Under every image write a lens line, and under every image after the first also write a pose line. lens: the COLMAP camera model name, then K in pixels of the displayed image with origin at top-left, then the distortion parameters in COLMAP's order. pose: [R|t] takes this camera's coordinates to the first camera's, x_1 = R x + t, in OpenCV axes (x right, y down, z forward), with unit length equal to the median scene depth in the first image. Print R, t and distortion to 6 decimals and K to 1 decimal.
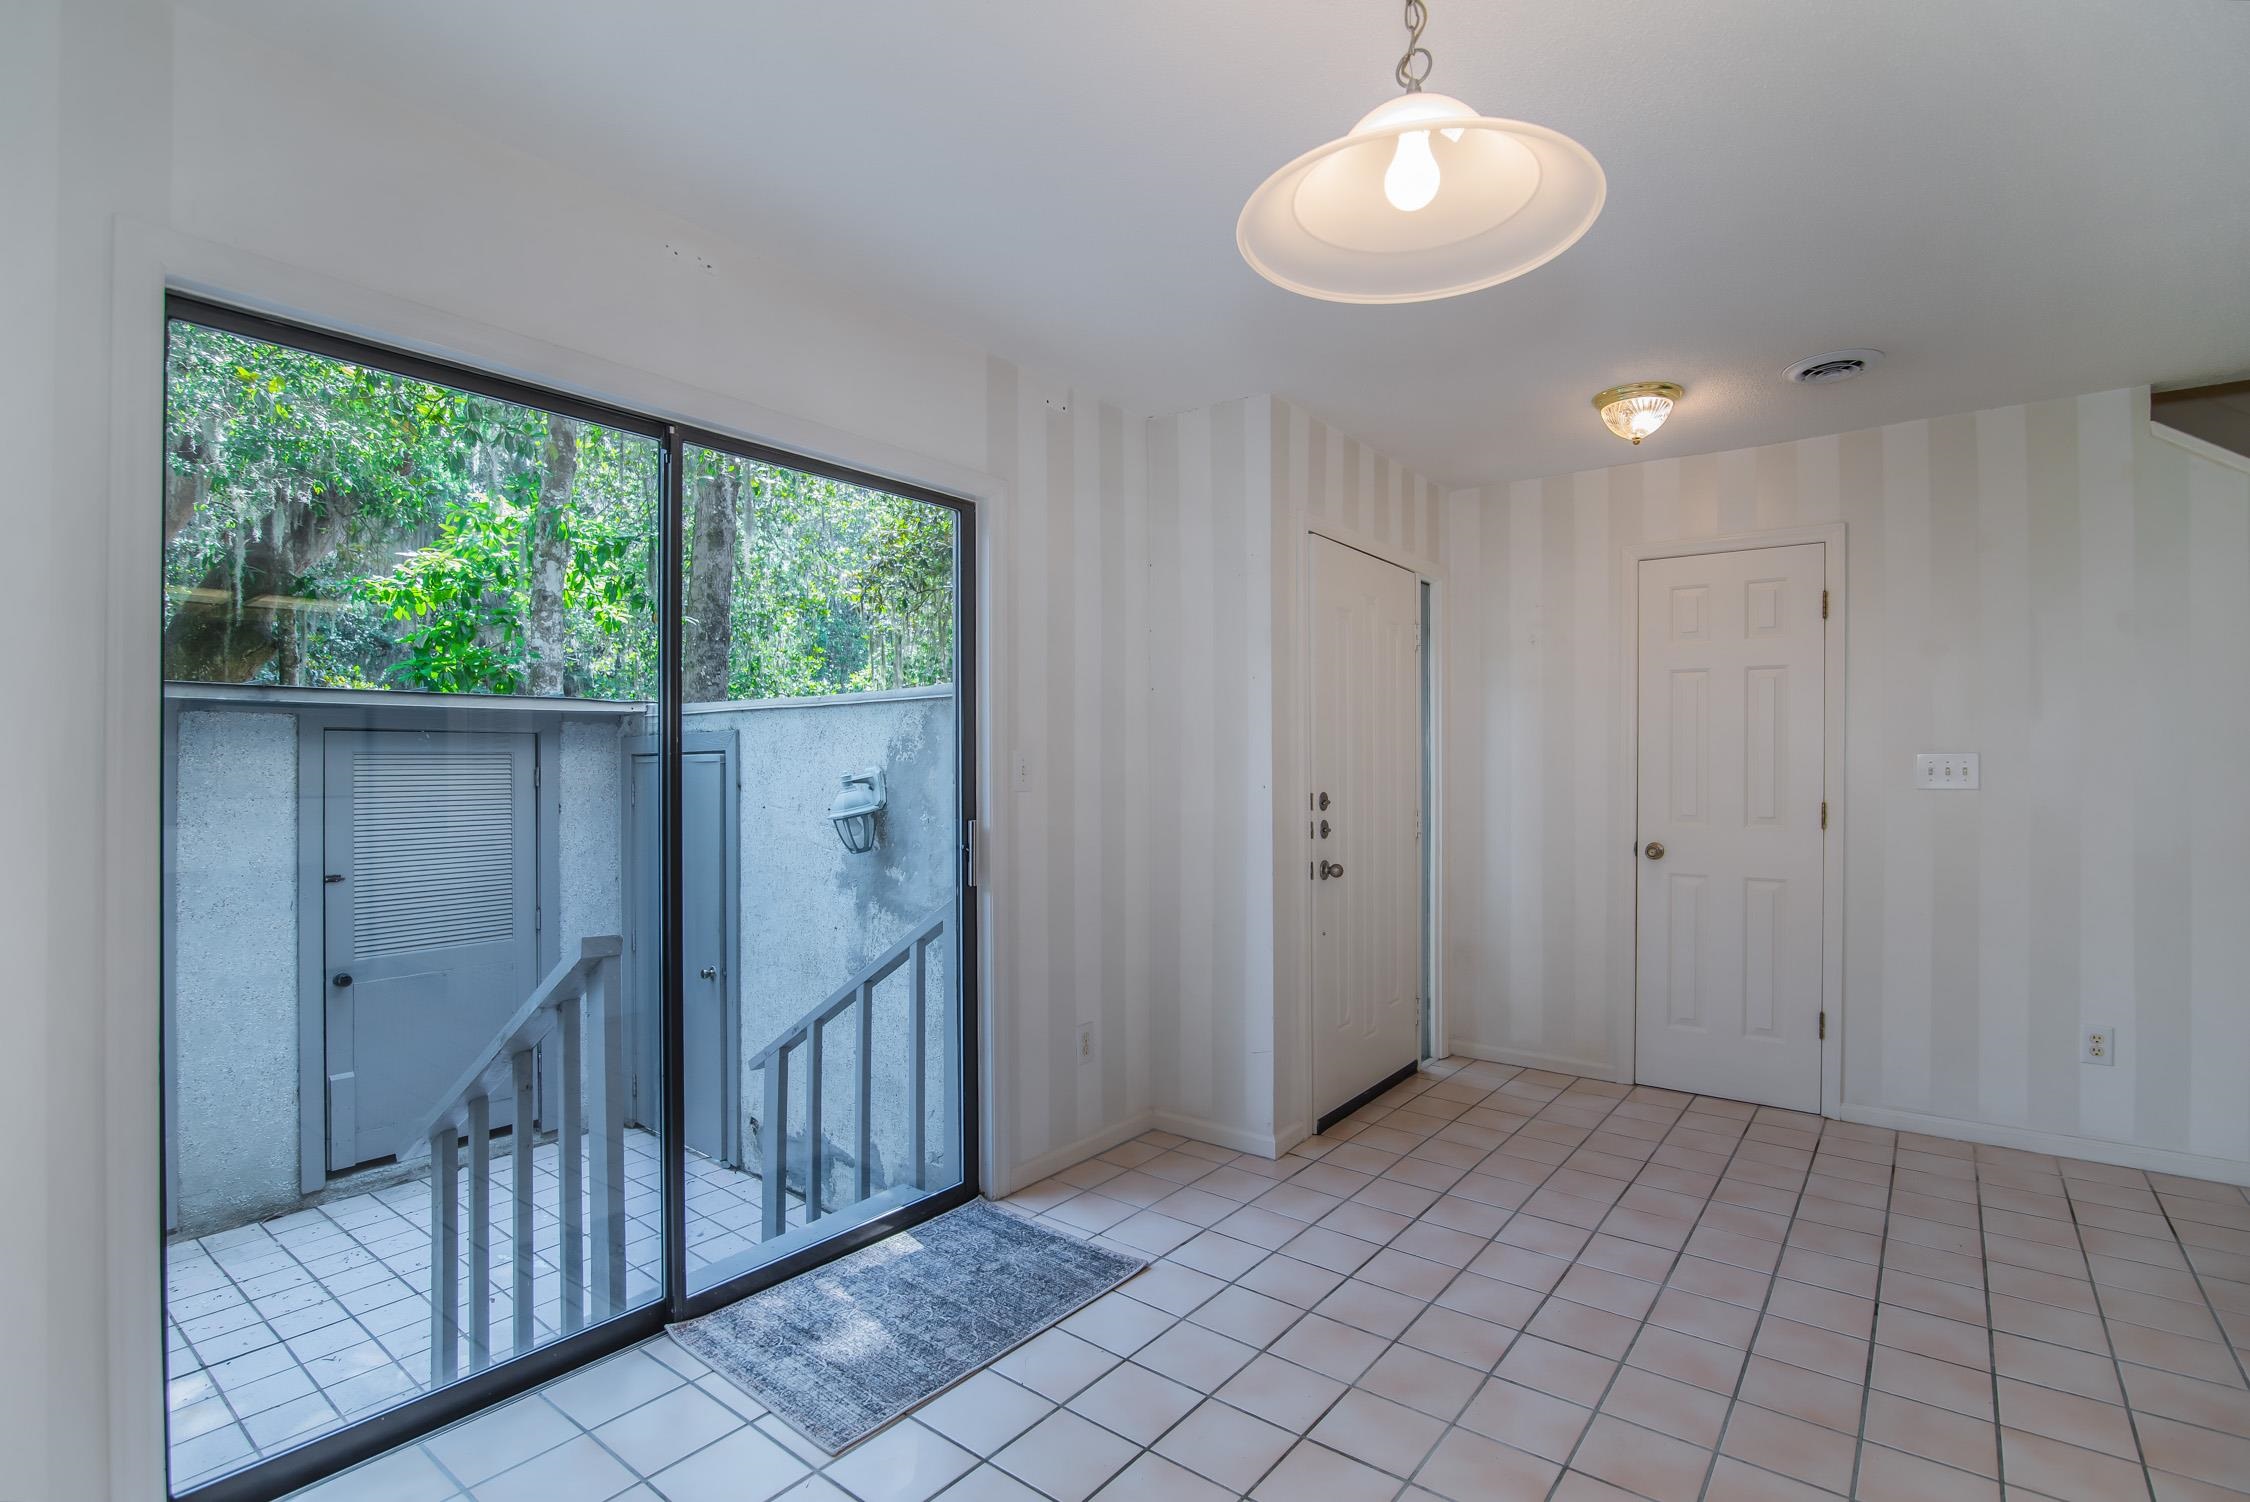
lens RADIAL K [[1055.0, 0, 1127.2], [0, 1055.0, 759.5], [0, 0, 1]] dist [-0.029071, 0.000856]
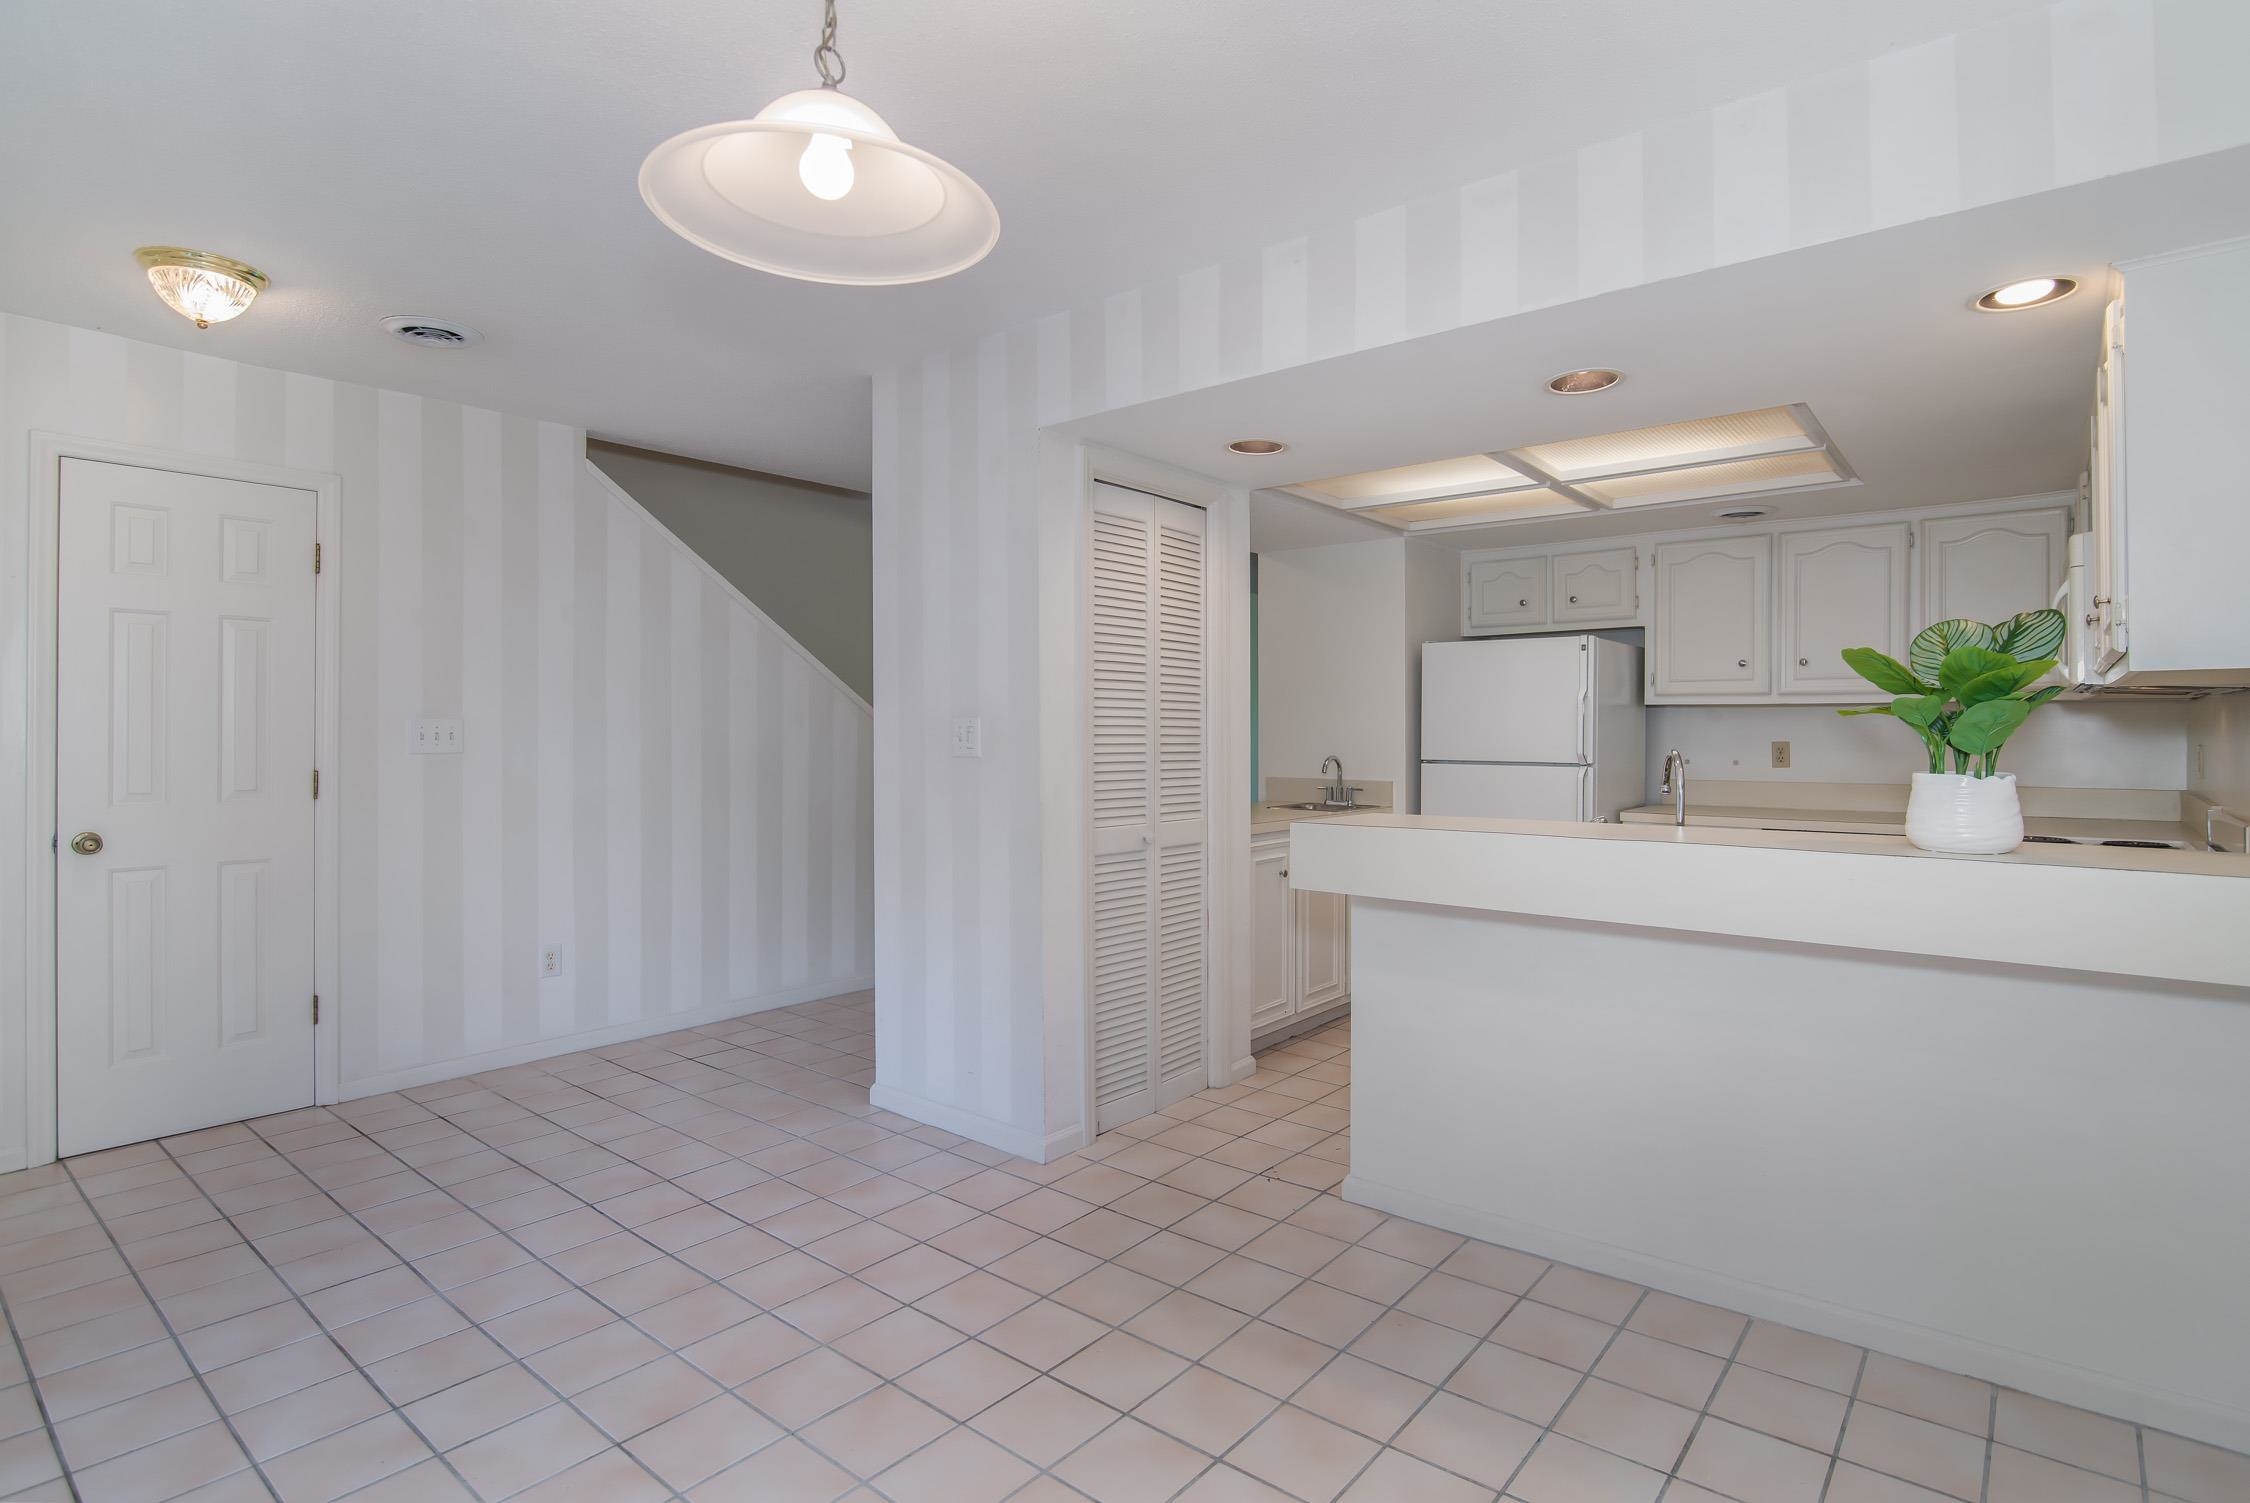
lens RADIAL K [[1113.0, 0, 1126.9], [0, 1113.0, 737.7], [0, 0, 1]] dist [-0.004366, -0.001169]
pose [[0.036256, -0.007255, 0.999316, -0.341561], [-0.006455, 0.999951, 0.007494, -0.000383], [-0.999322, -0.006722, 0.036208, 0.270085]]
